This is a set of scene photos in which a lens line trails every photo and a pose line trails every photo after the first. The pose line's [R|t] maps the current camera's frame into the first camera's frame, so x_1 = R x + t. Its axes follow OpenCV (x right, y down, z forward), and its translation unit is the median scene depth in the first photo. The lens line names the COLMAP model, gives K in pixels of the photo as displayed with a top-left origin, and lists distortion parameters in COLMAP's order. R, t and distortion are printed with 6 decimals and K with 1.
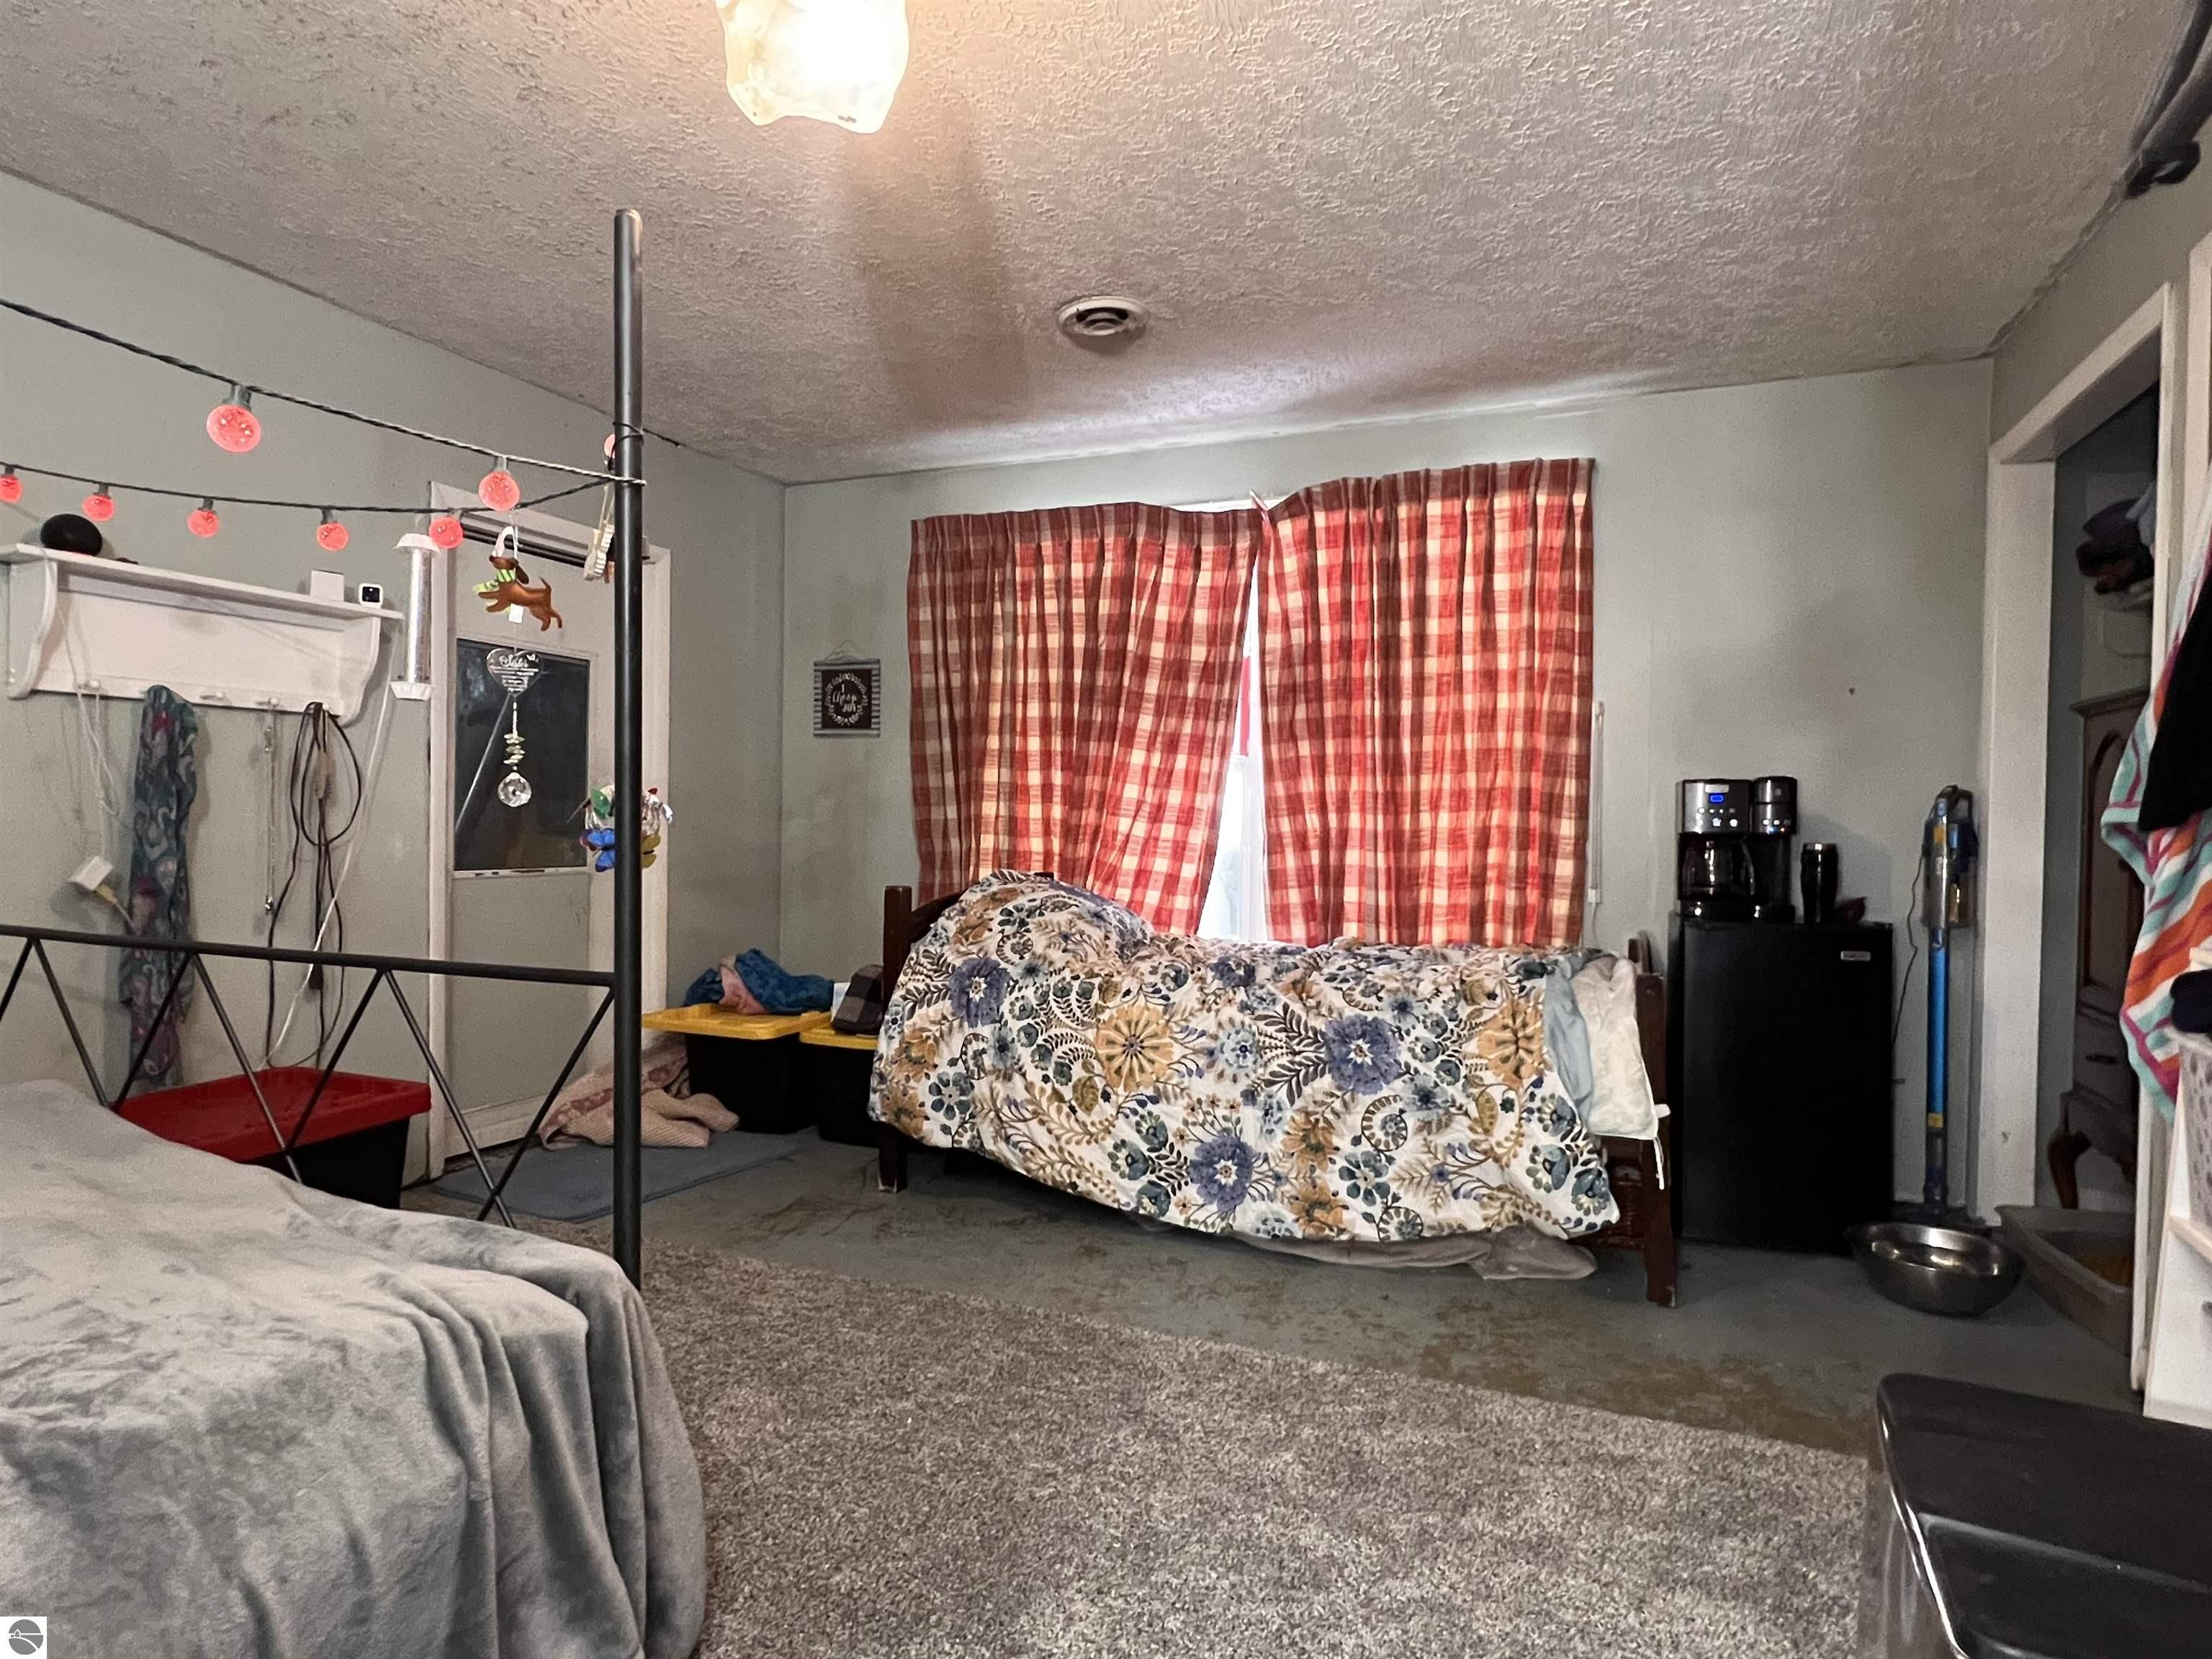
lens RADIAL K [[1230.9, 0, 1104.2], [0, 1230.9, 829.3], [0, 0, 1]] dist [-0.001402, -0.000281]
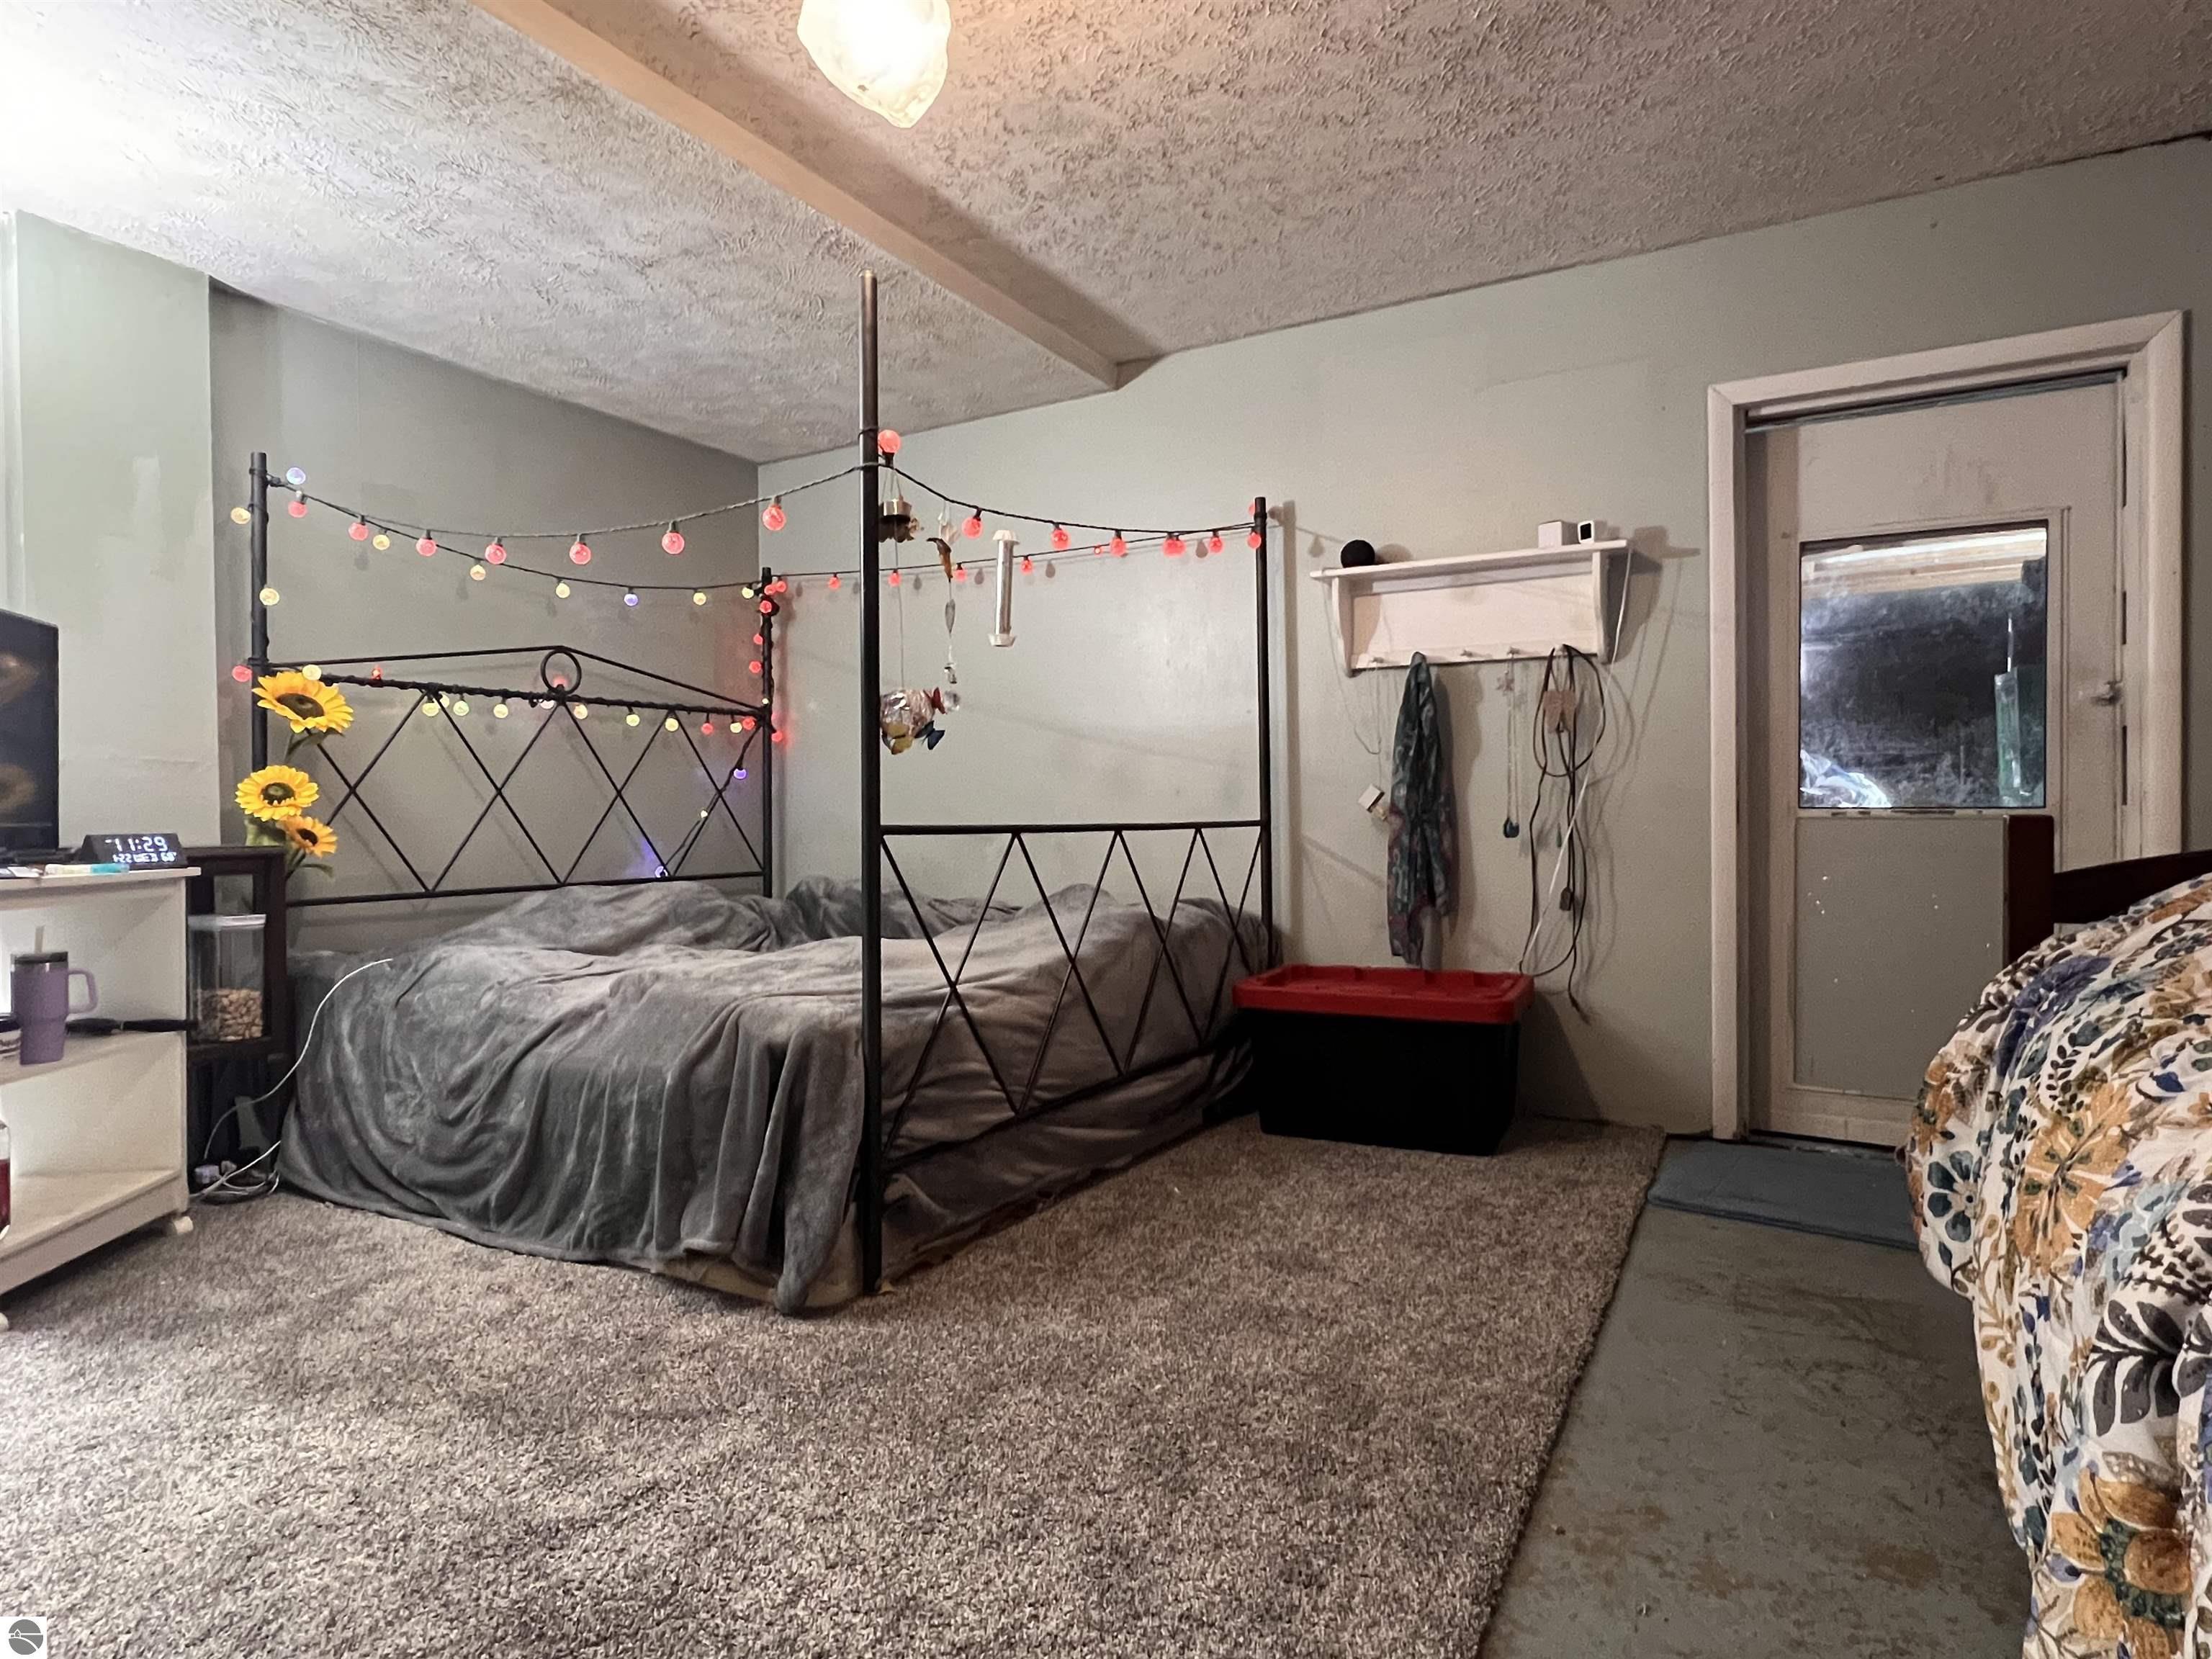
lens RADIAL K [[1230.9, 0, 1104.7], [0, 1230.9, 830.1], [0, 0, 1]] dist [-0.001402, -0.000281]
pose [[-0.135847, -0.003305, -0.990724, 0.490685], [-0.002927, 0.999991, -0.002934, 0.065042], [0.990726, 0.002501, -0.135855, 0.761678]]
